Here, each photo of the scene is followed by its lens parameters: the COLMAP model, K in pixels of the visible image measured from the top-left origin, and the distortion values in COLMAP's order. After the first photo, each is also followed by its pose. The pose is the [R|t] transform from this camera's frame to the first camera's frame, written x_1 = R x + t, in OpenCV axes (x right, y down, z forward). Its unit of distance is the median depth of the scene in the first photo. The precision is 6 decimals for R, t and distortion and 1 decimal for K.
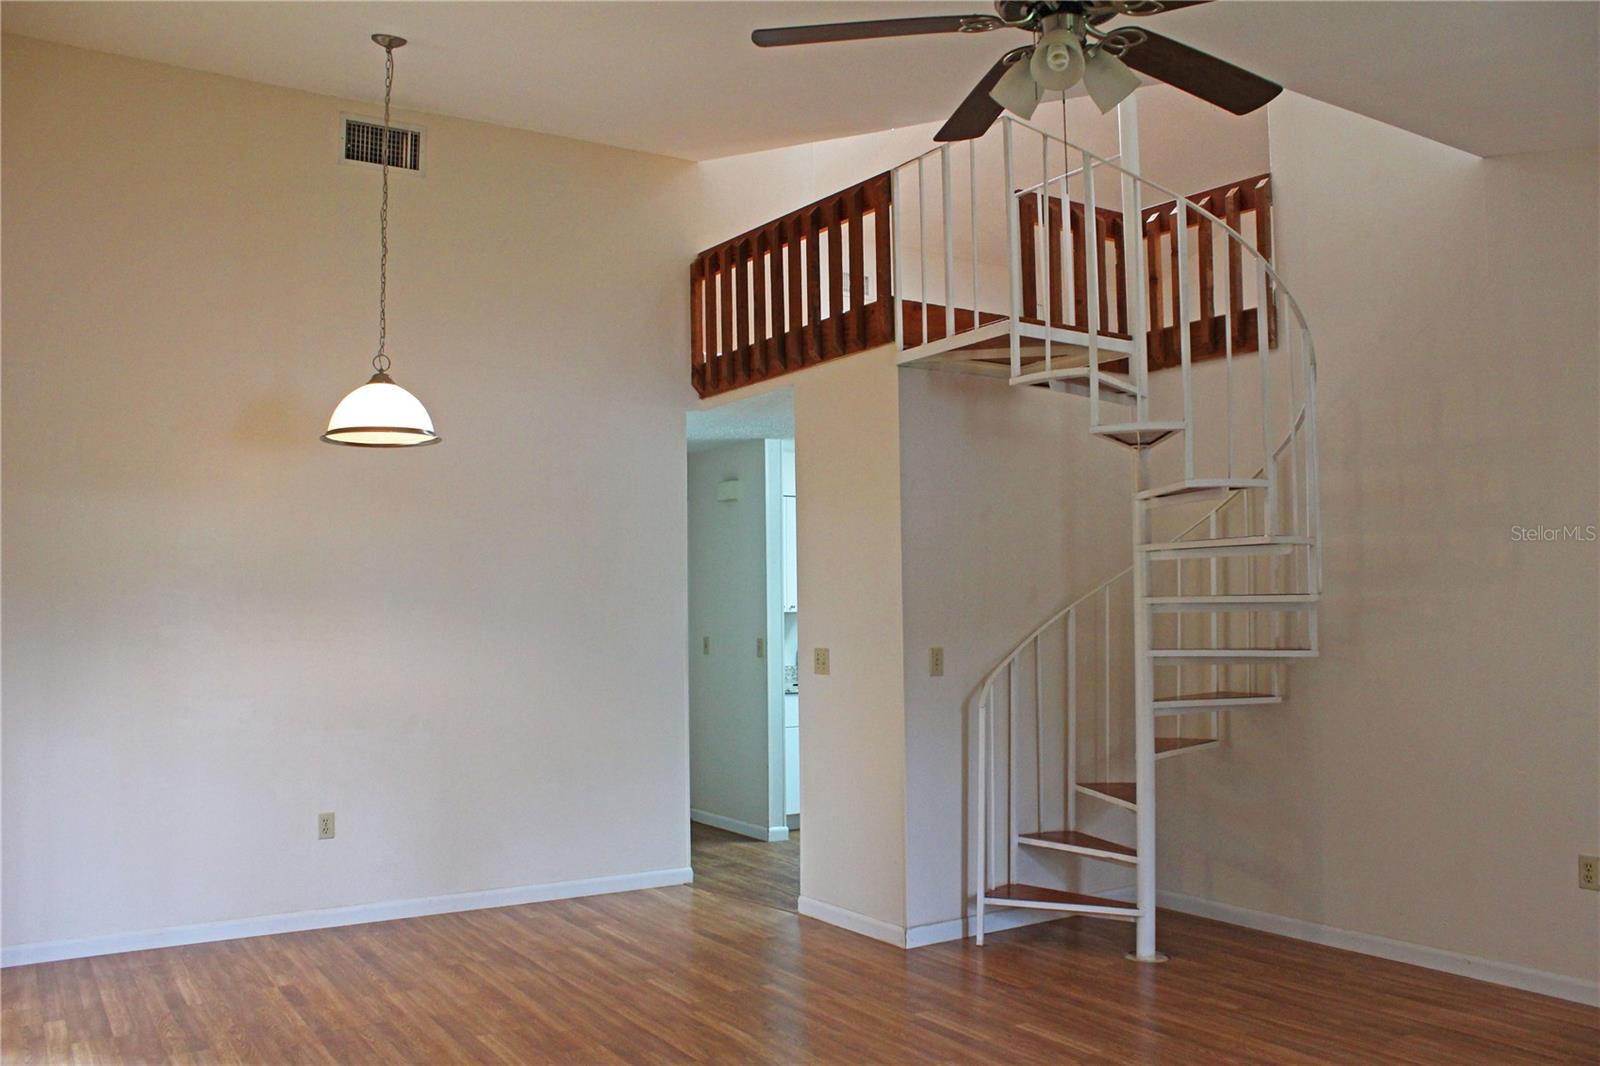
lens RADIAL K [[1322.9, 0, 814.7], [0, 1322.9, 535.4], [0, 0, 1]] dist [-0.138037, 0.106455]
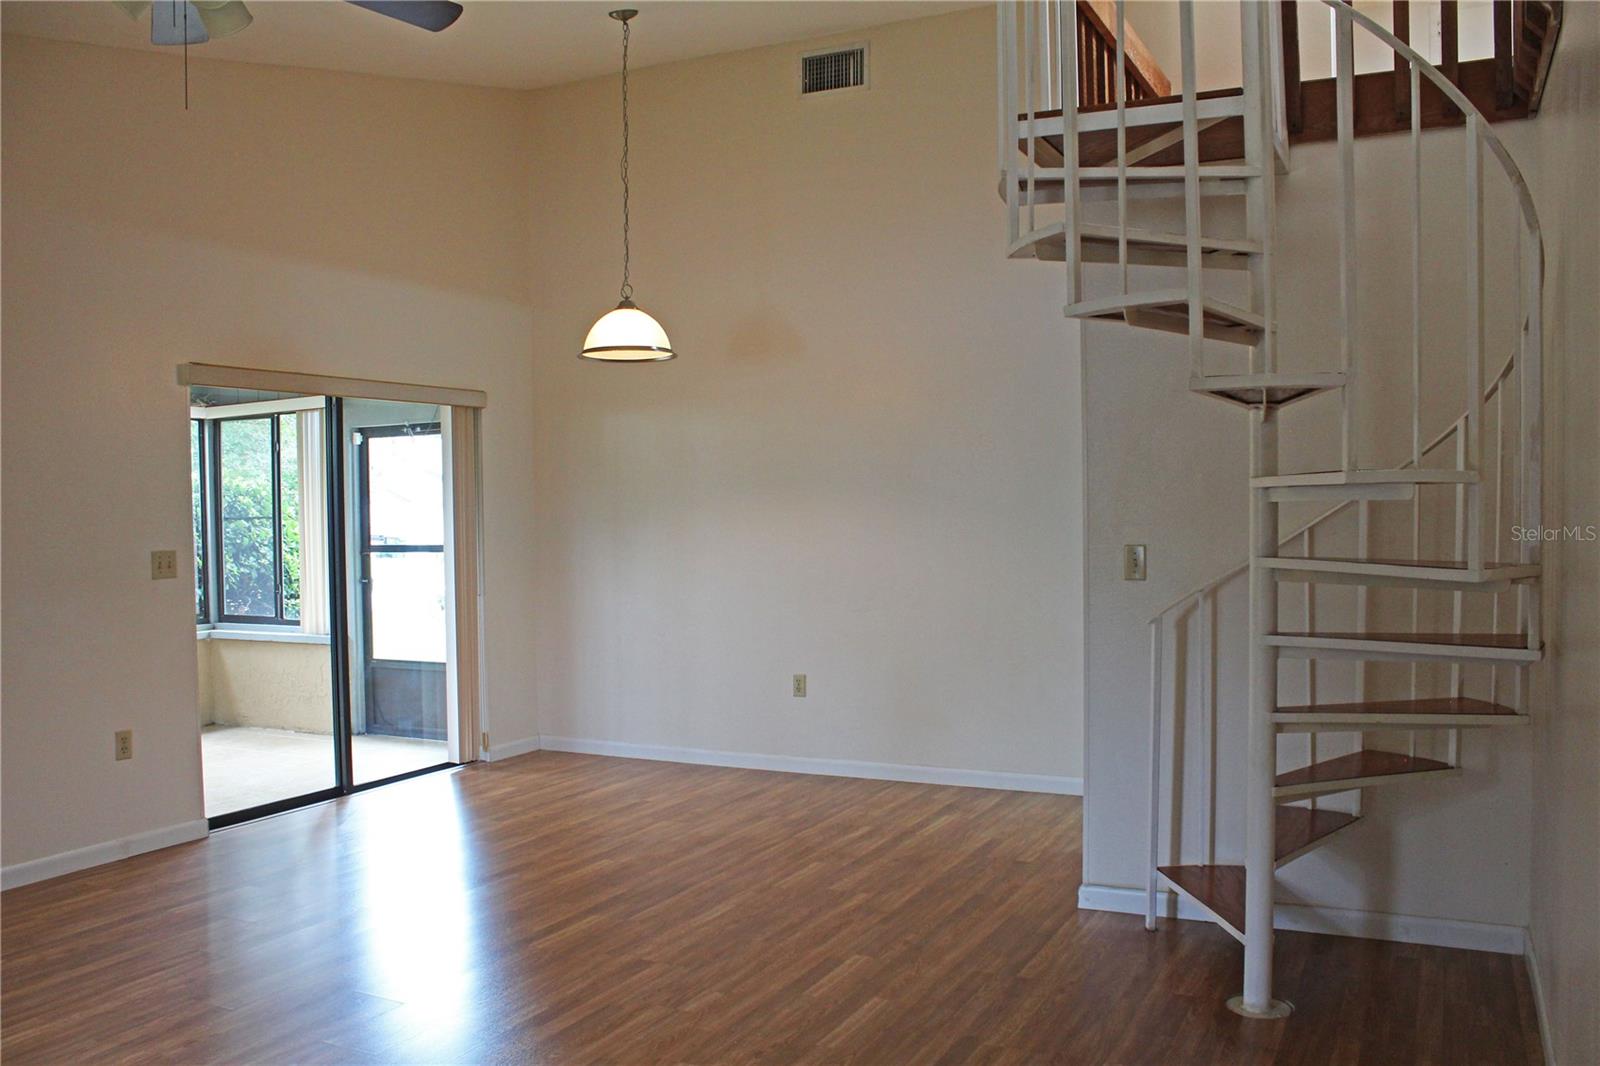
lens RADIAL K [[1322.9, 0, 801.3], [0, 1322.9, 507.7], [0, 0, 1]] dist [-0.138037, 0.106455]
pose [[0.511701, 0.005478, -0.859146, 0.701597], [0.055804, 0.997656, 0.039597, 0.023097], [0.857350, -0.068206, 0.510196, 0.459987]]
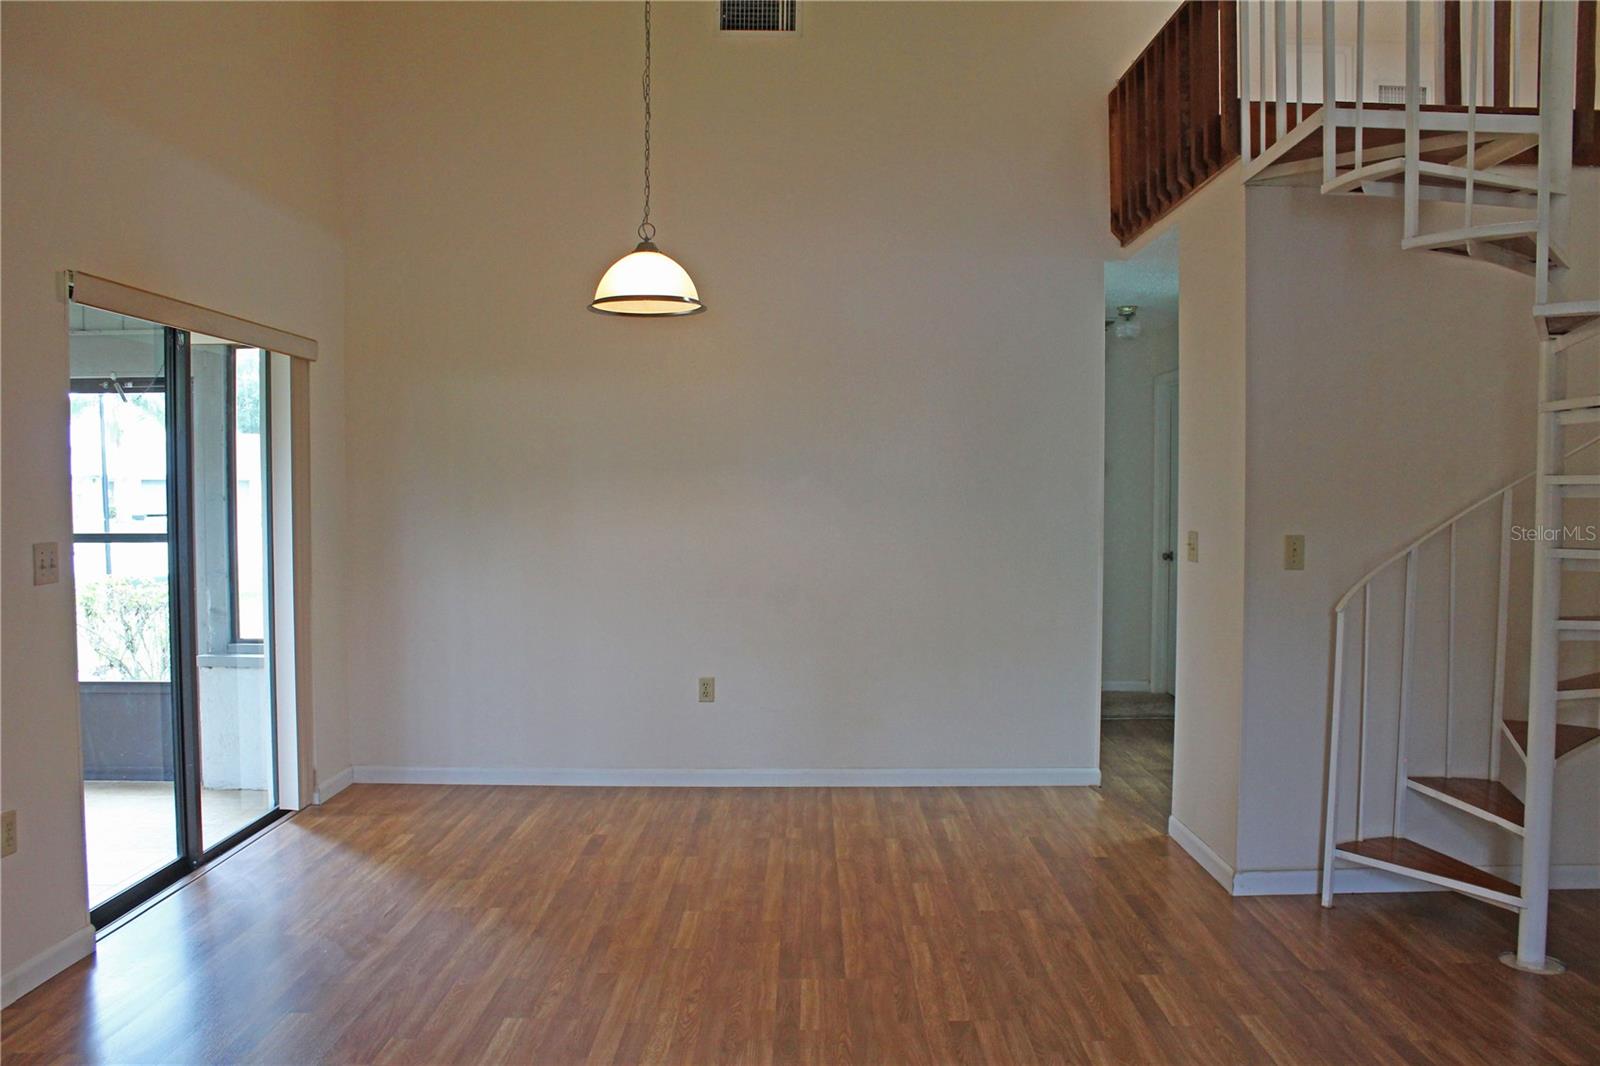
lens RADIAL K [[1322.9, 0, 819.6], [0, 1322.9, 533.2], [0, 0, 1]] dist [-0.138037, 0.106455]
pose [[0.845676, 0.032100, -0.532731, 0.286272], [0.017118, 0.996045, 0.087190, 0.010460], [0.533422, -0.082853, 0.841781, 0.189189]]
